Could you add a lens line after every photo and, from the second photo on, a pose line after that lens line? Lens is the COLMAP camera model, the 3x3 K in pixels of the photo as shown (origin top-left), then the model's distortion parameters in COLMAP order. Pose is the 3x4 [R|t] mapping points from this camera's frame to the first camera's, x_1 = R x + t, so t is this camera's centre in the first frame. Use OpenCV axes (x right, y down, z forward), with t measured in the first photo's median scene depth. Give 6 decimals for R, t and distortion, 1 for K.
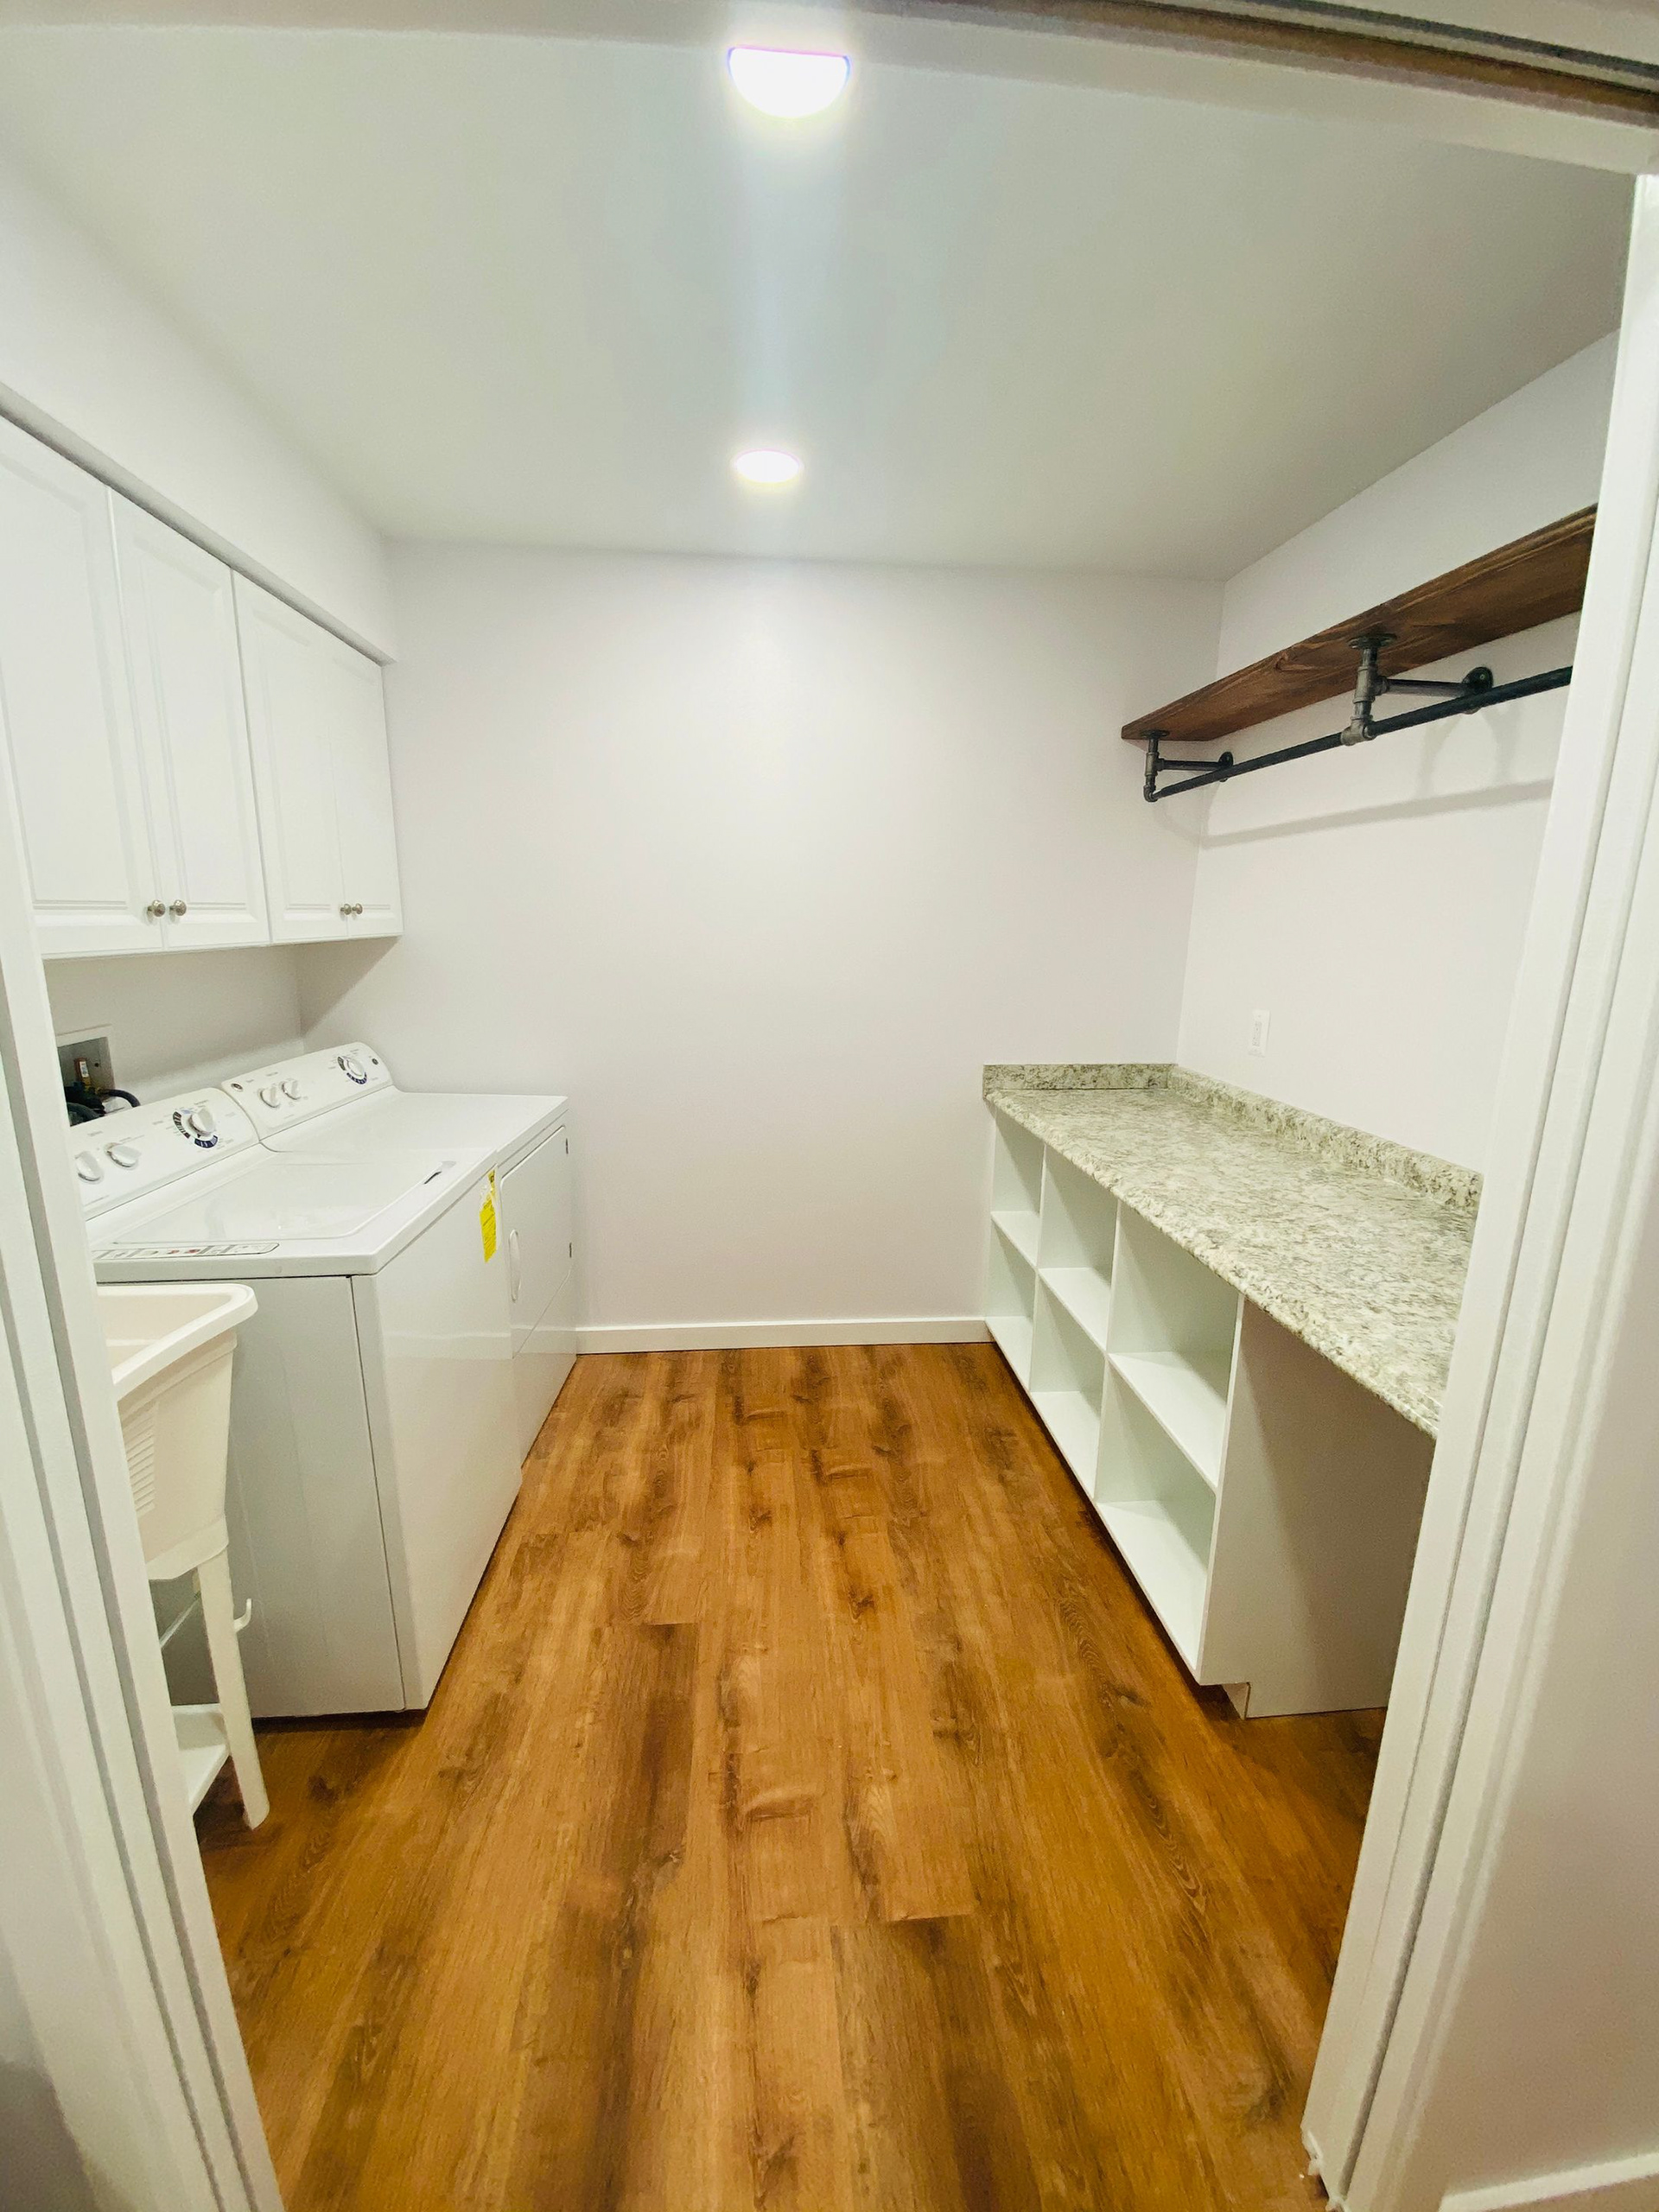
lens RADIAL K [[898.7, 0, 826.8], [0, 898.7, 1110.4], [0, 0, 1]] dist [0.025116, -0.021251]
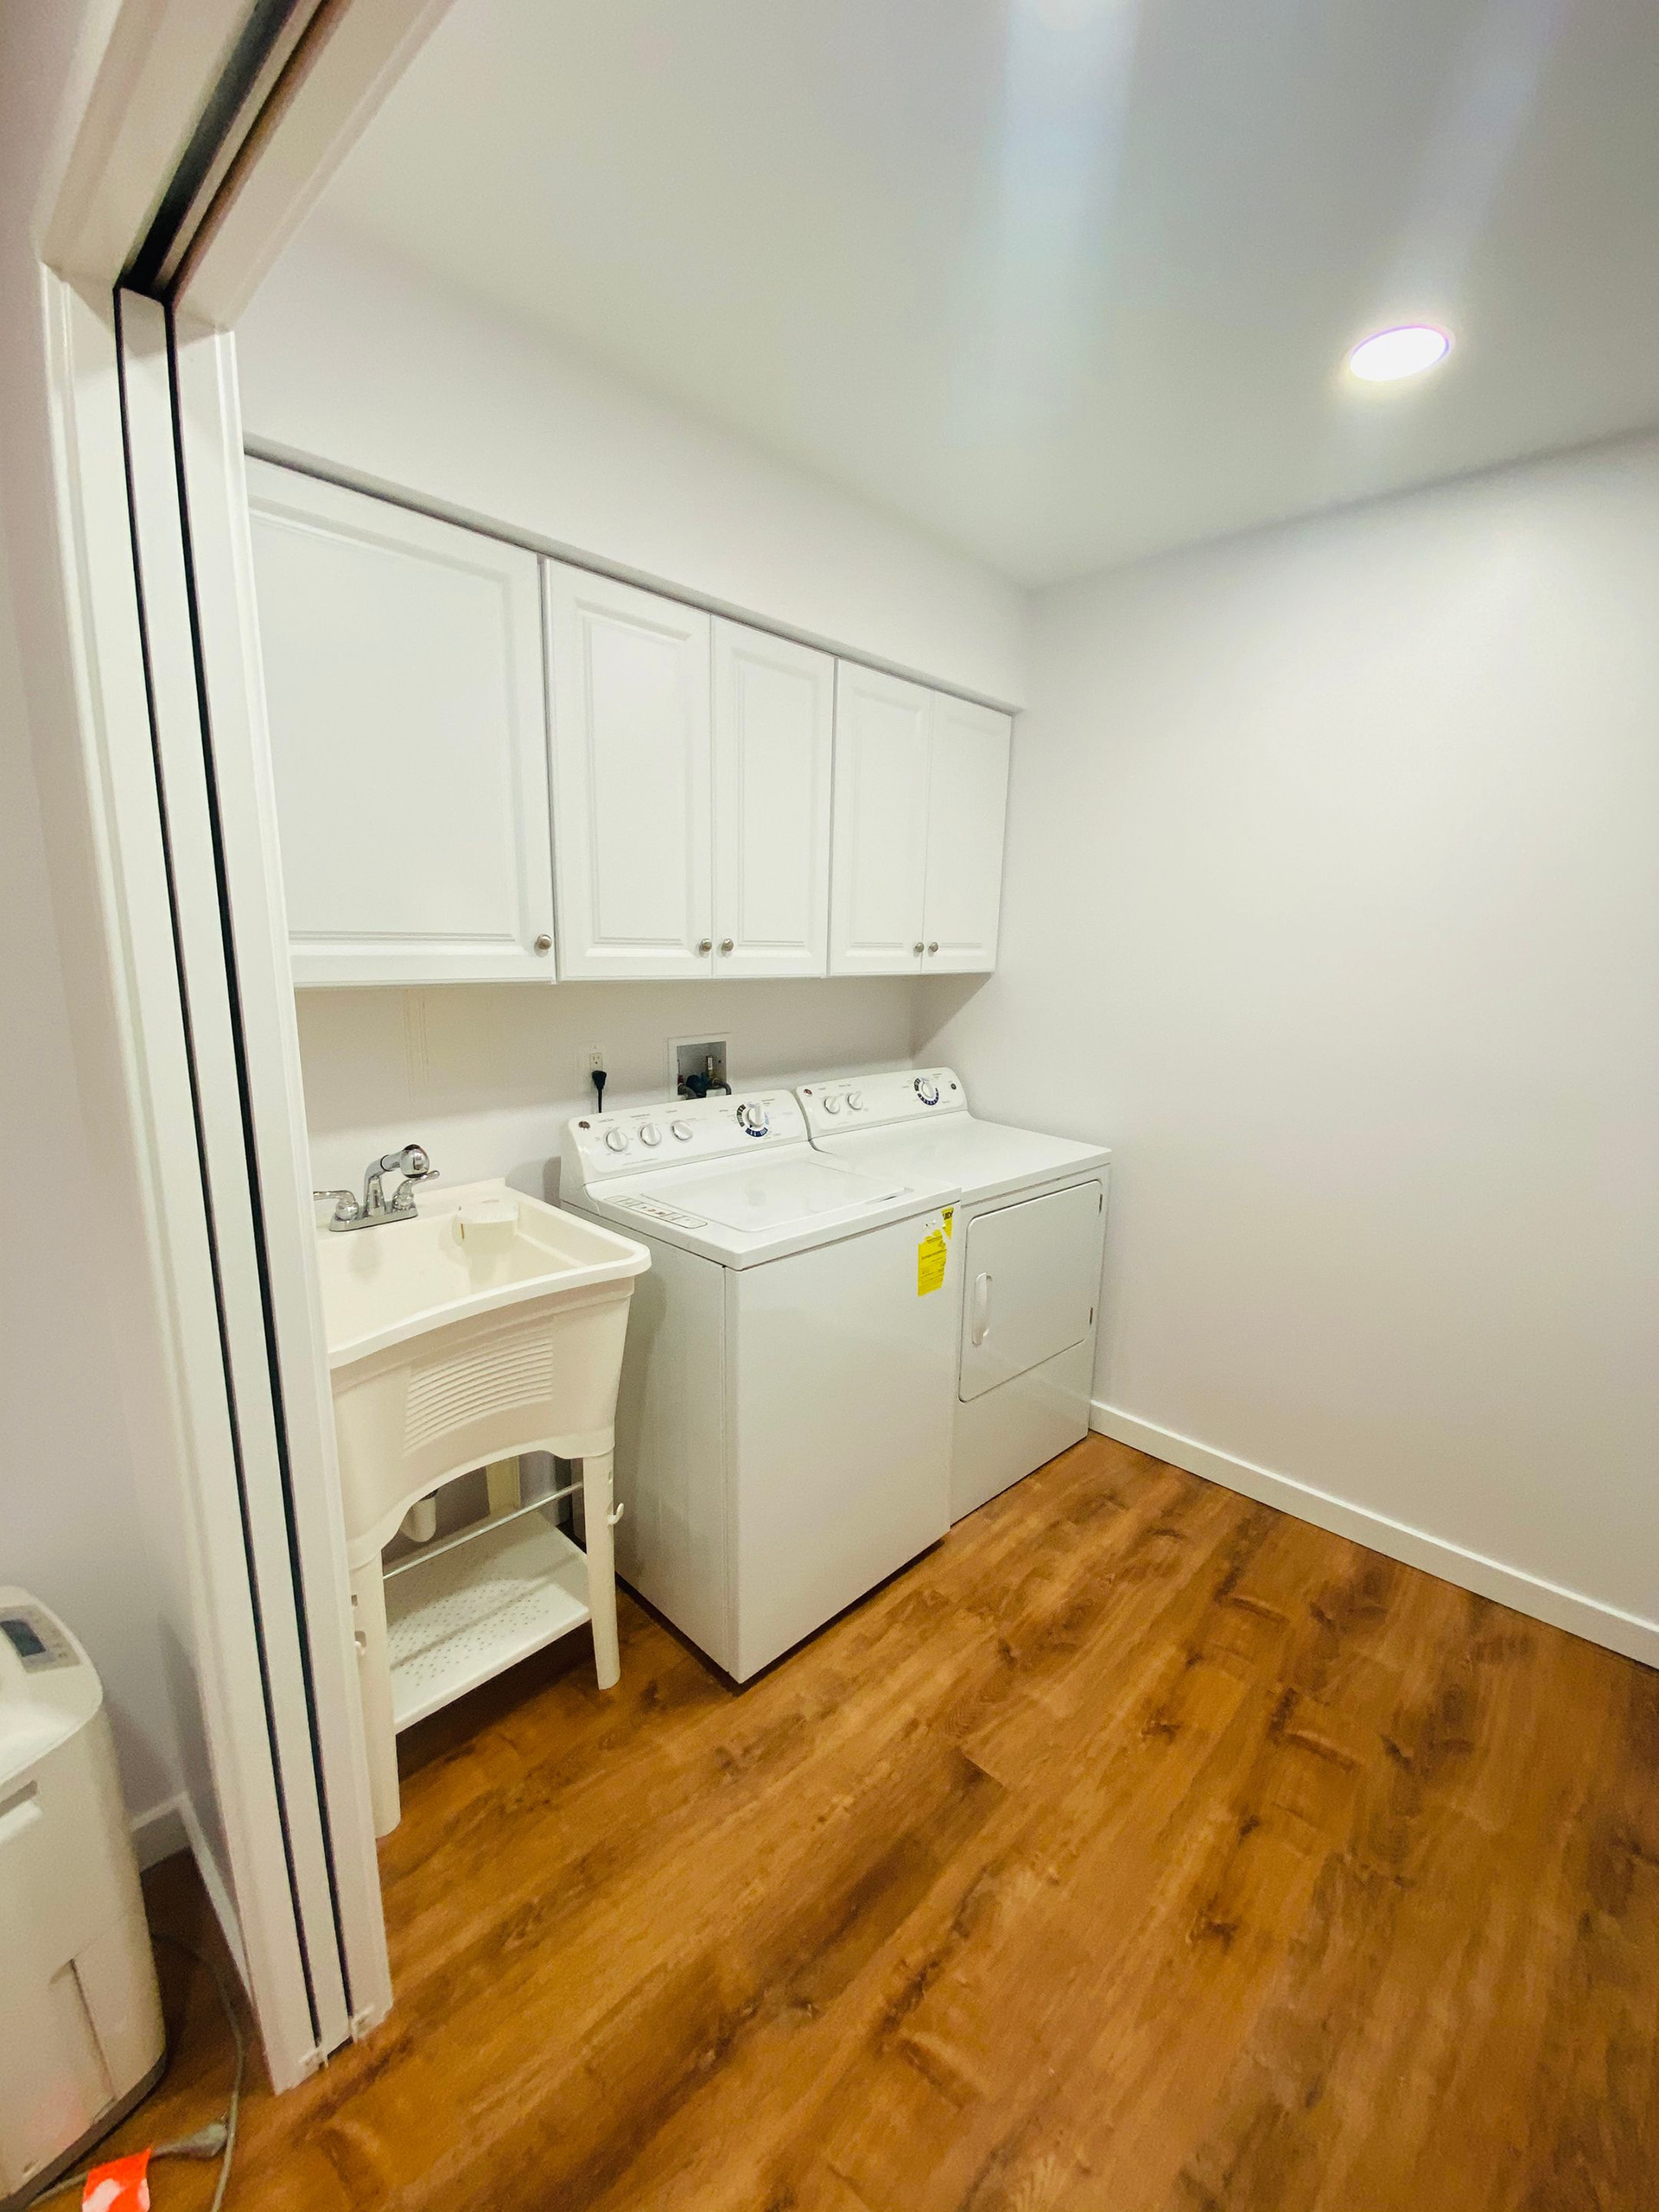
lens RADIAL K [[898.7, 0, 822.6], [0, 898.7, 1102.3], [0, 0, 1]] dist [0.025116, -0.021251]
pose [[0.653475, 0.135581, -0.744707, 0.272742], [-0.171663, 0.984739, 0.028648, -0.054344], [0.737226, 0.109117, 0.666777, 0.236846]]
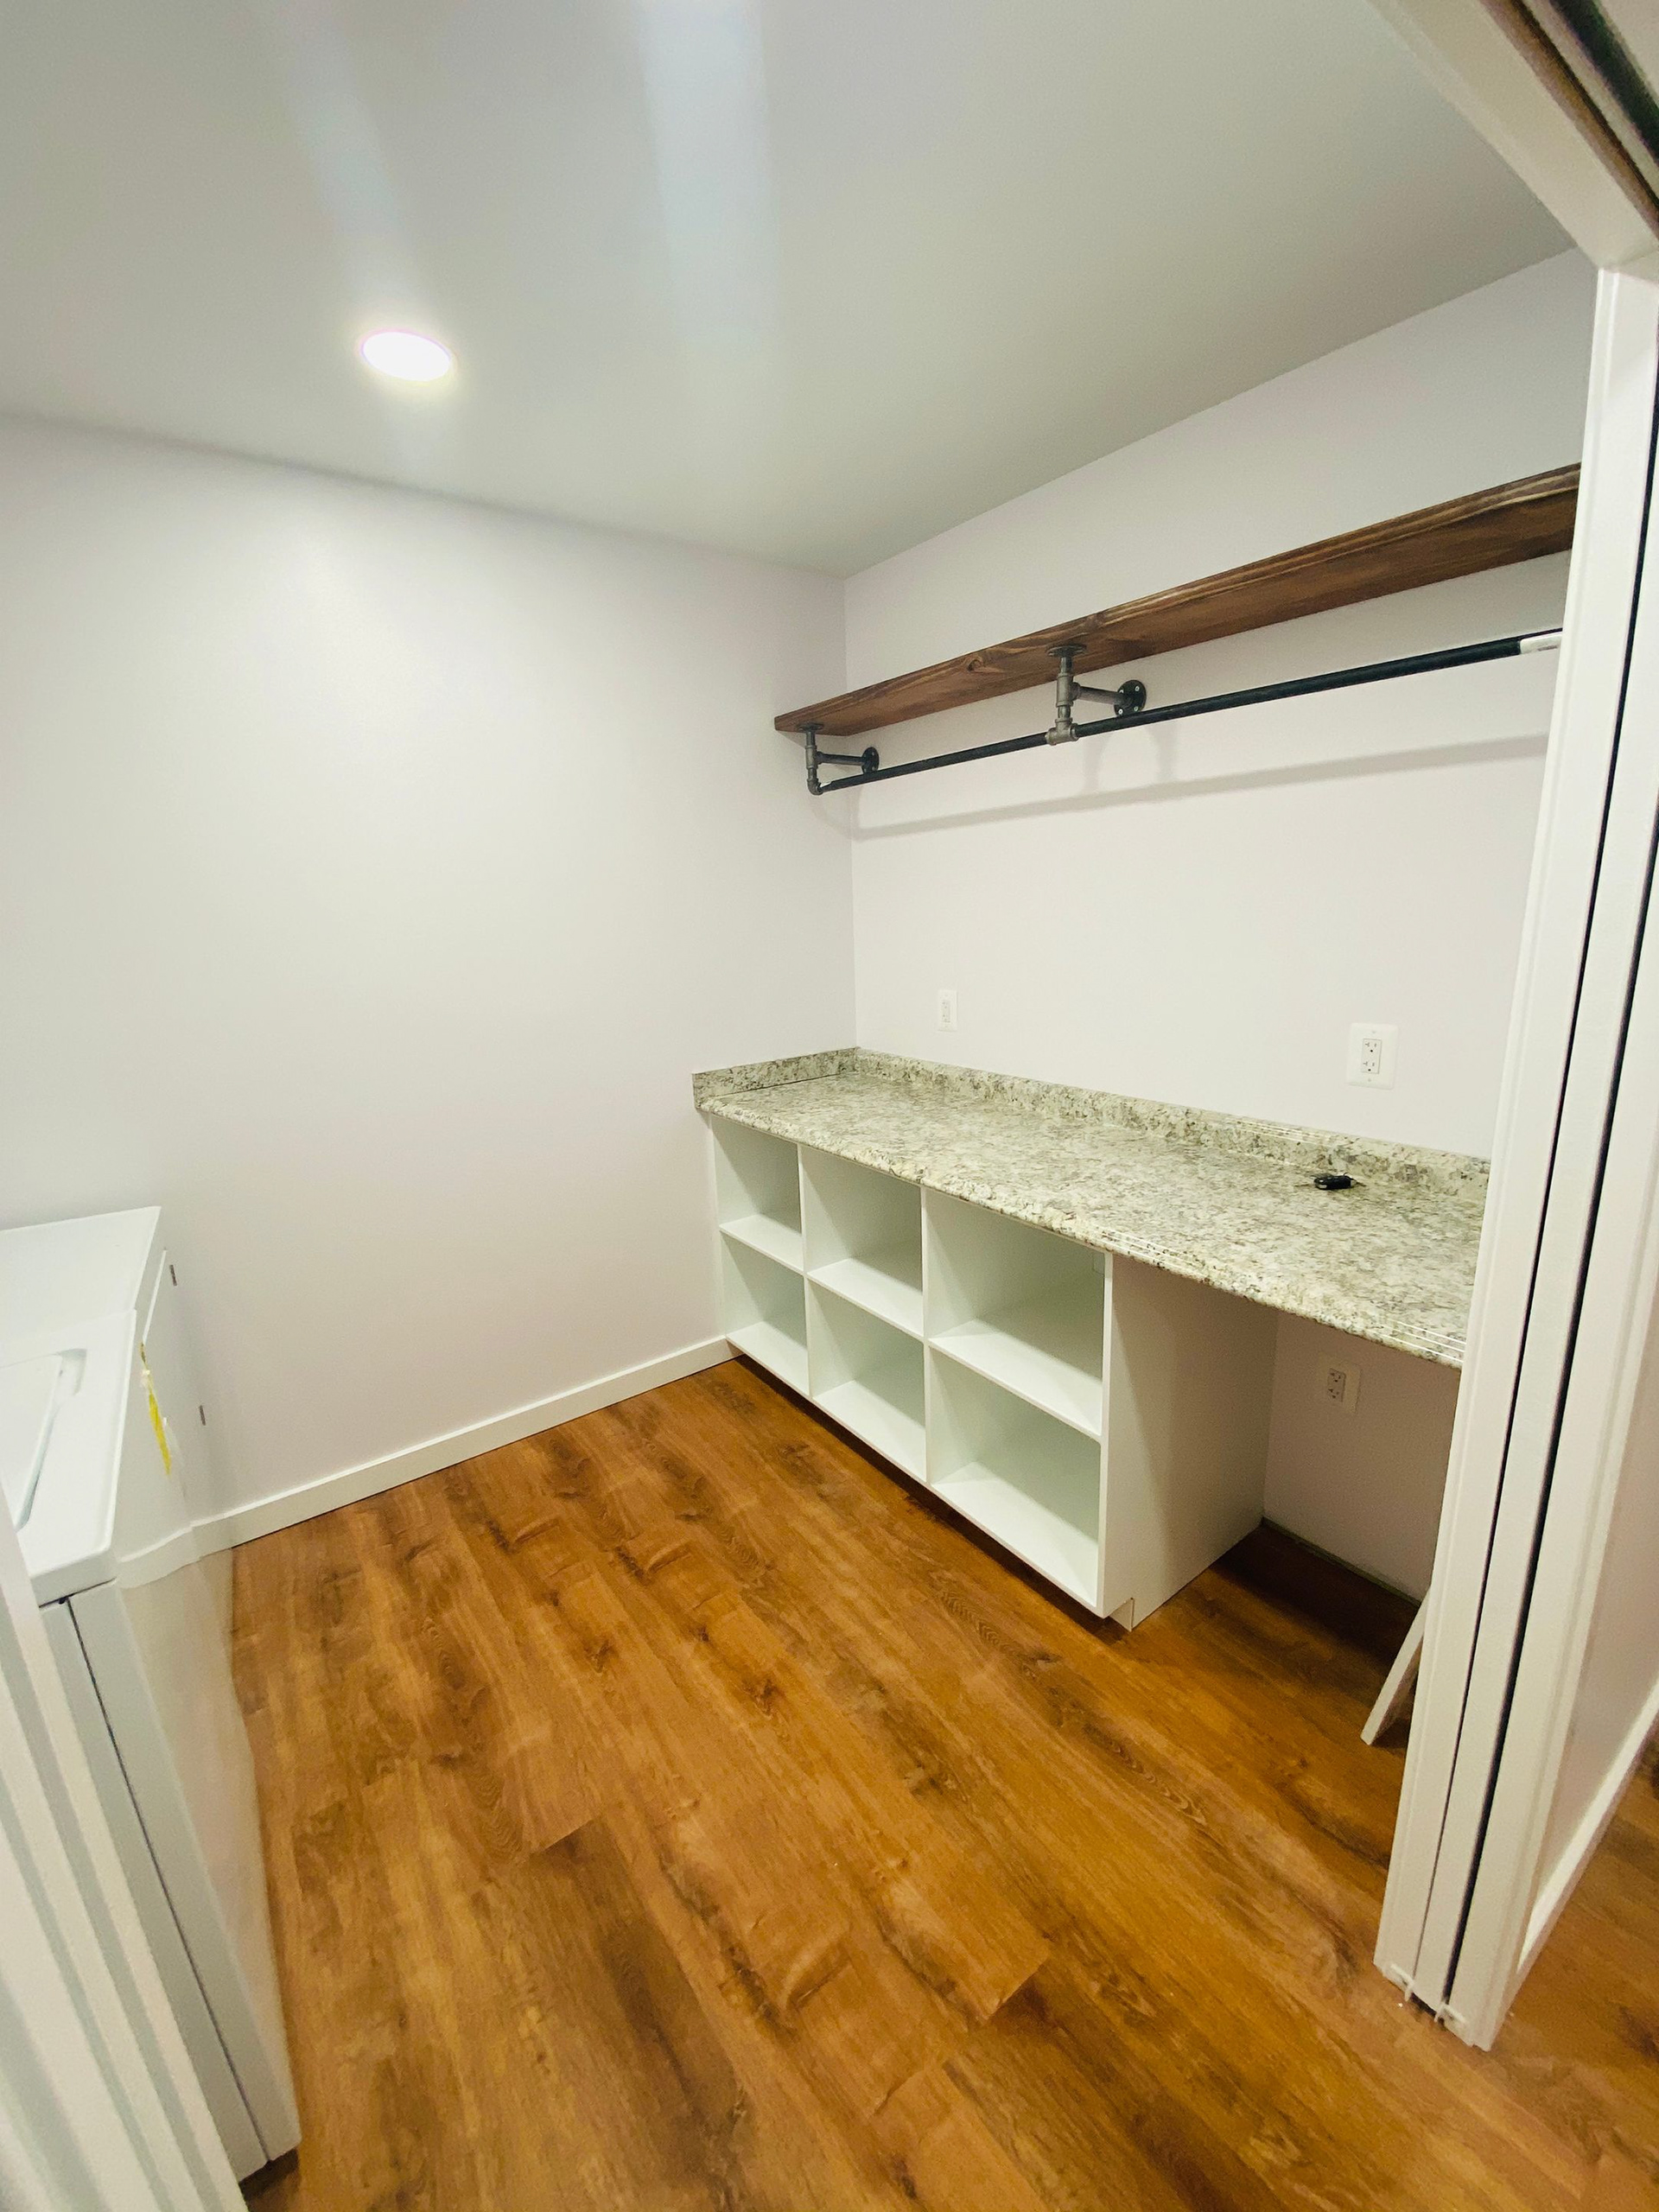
lens RADIAL K [[898.7, 0, 821.8], [0, 898.7, 1112.4], [0, 0, 1]] dist [0.025116, -0.021251]
pose [[0.855765, -0.168350, 0.489208, -0.253422], [0.162102, 0.985213, 0.055477, -0.061547], [-0.491314, 0.031826, 0.870401, 0.174965]]
